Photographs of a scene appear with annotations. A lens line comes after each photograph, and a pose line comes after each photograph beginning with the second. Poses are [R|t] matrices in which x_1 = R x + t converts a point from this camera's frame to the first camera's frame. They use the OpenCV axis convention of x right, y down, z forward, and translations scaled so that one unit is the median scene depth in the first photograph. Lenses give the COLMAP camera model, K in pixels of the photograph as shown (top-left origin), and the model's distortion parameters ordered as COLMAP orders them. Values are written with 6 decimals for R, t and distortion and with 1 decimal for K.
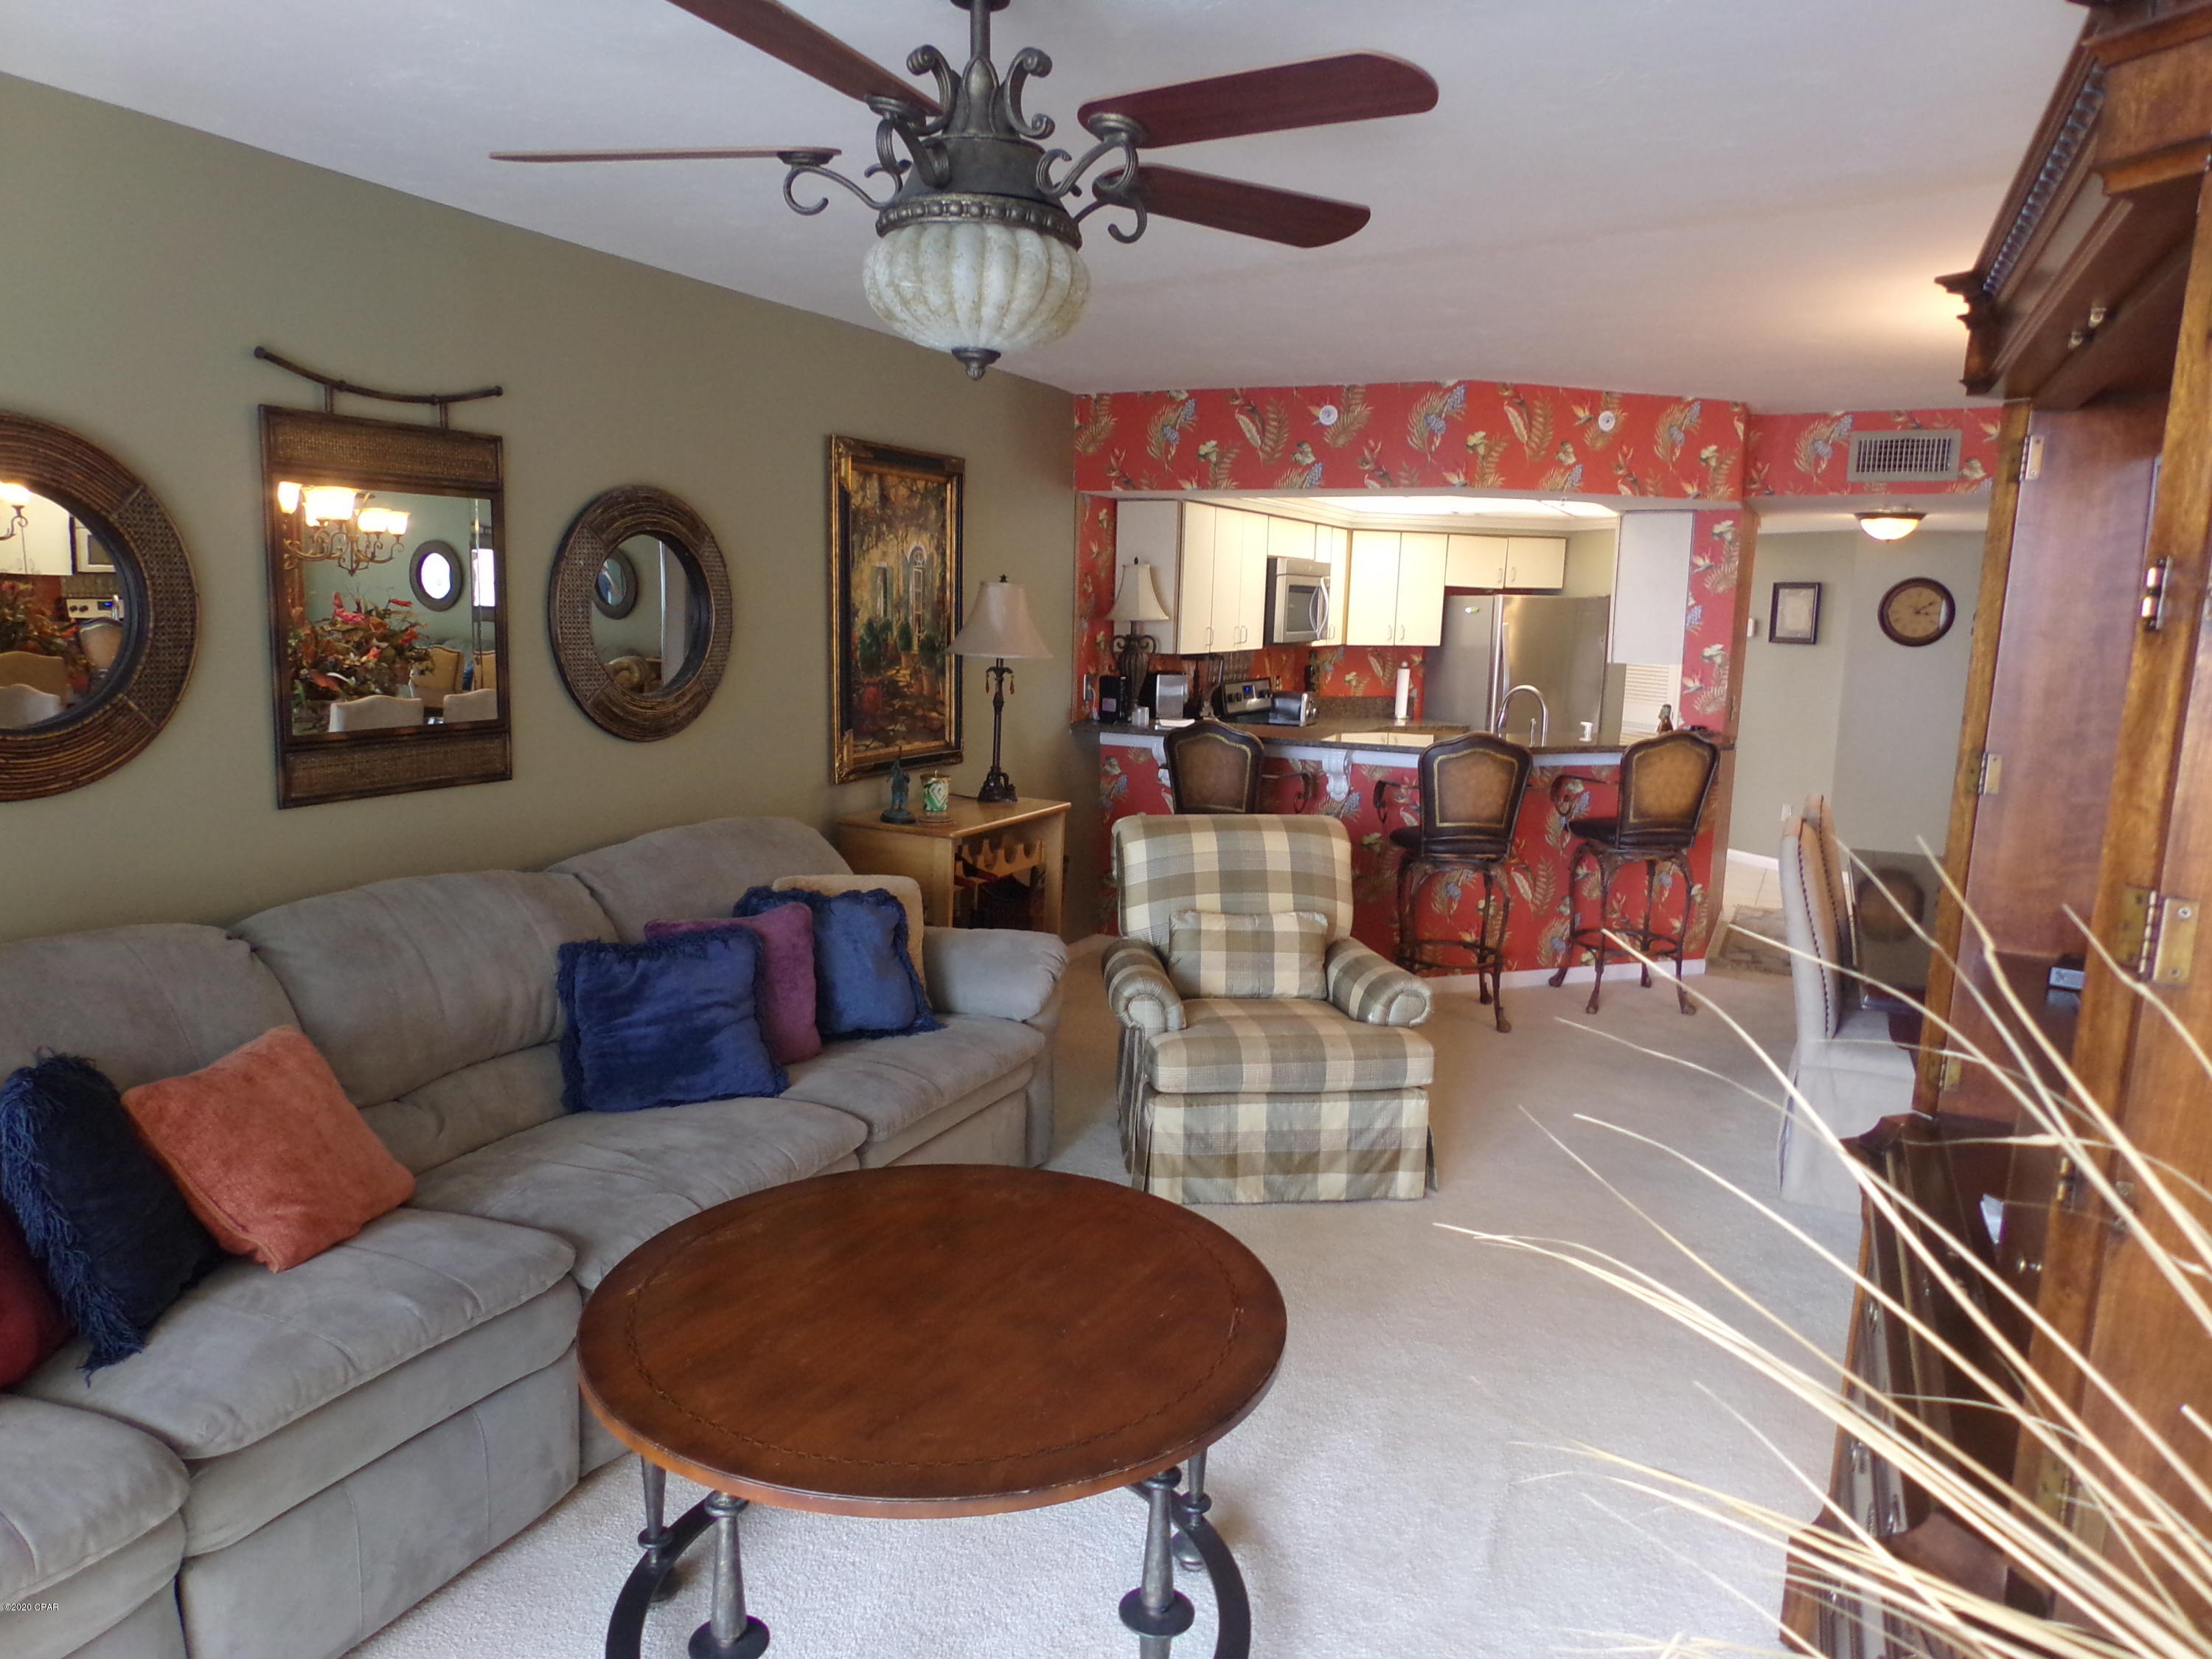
lens RADIAL K [[1498.3, 0, 1103.7], [0, 1498.3, 834.6], [0, 0, 1]] dist [0.059155, -0.101049]
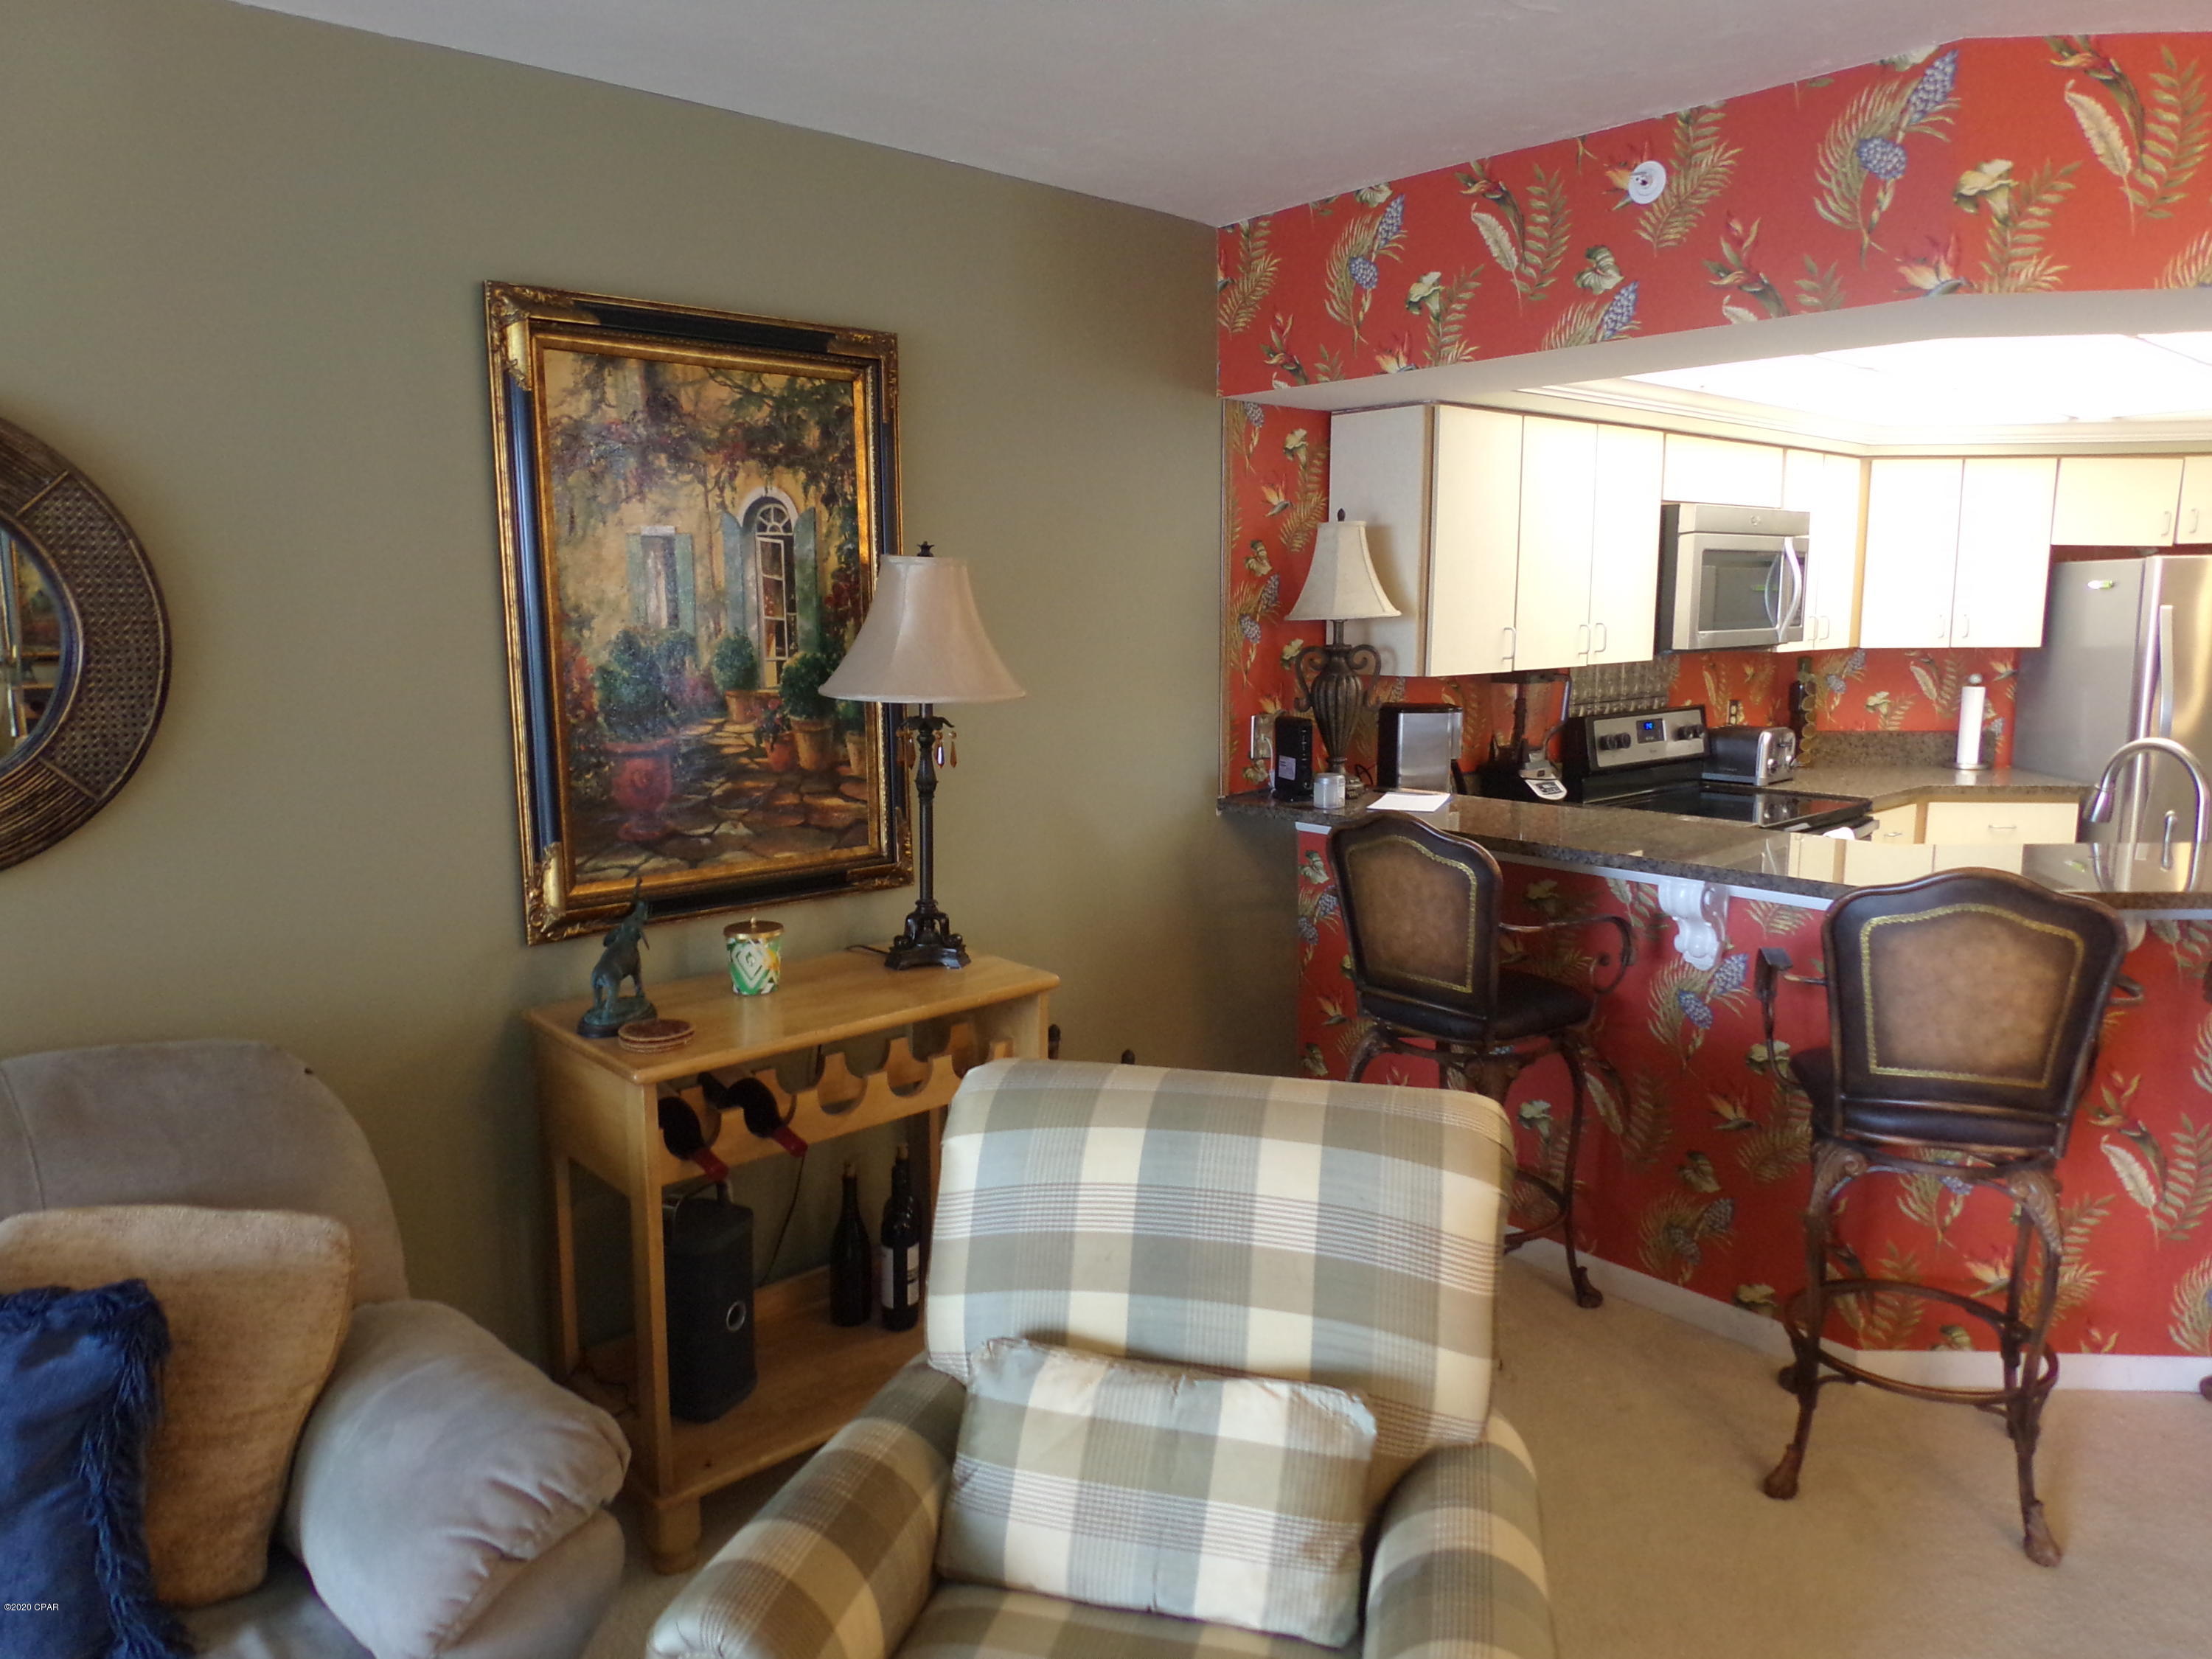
lens RADIAL K [[1508.3, 0, 1105.1], [0, 1508.3, 818.2], [0, 0, 1]] dist [-0.000928, 0.001723]
pose [[0.921969, 0.025048, -0.386452, 0.184940], [-0.029752, 0.999538, -0.006194, -0.070710], [0.386119, 0.017208, 0.922289, 0.508225]]
